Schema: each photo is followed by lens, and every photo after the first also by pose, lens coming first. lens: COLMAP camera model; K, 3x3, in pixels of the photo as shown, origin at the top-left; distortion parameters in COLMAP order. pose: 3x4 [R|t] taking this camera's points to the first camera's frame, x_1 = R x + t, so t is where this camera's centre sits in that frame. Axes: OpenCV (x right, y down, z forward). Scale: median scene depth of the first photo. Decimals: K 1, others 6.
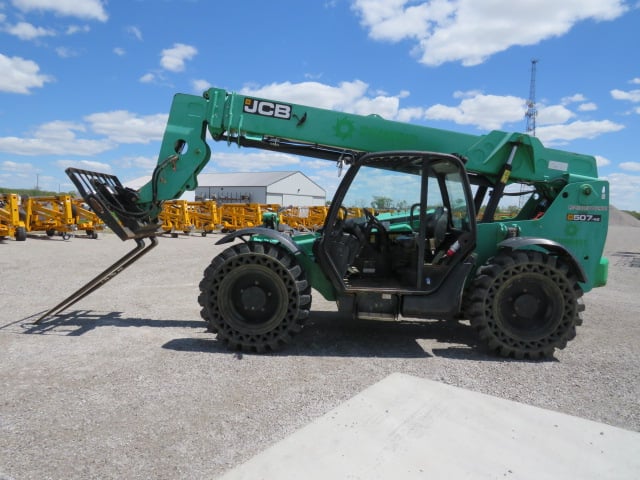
lens RADIAL K [[453.2, 0, 334.0], [0, 453.2, 245.2], [0, 0, 1]] dist [-0.030123, 0.015703]
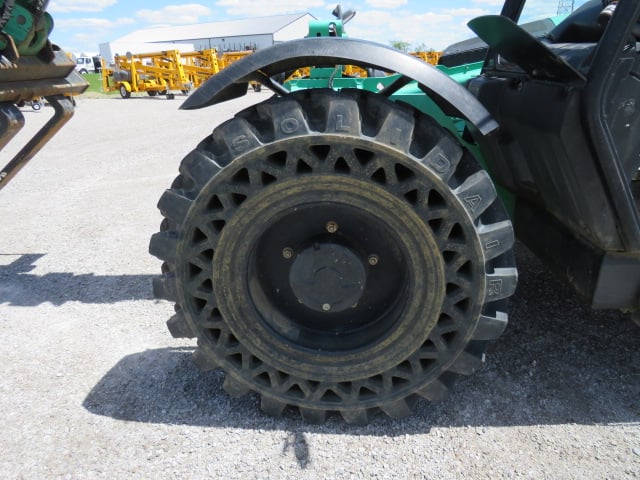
lens RADIAL K [[453.2, 0, 320.8], [0, 453.2, 236.3], [0, 0, 1]] dist [-0.030123, 0.015703]
pose [[0.997226, -0.035178, -0.065591, -0.160692], [0.052671, 0.956195, 0.287953, -0.002047], [0.052588, -0.290609, 0.955396, 0.711116]]
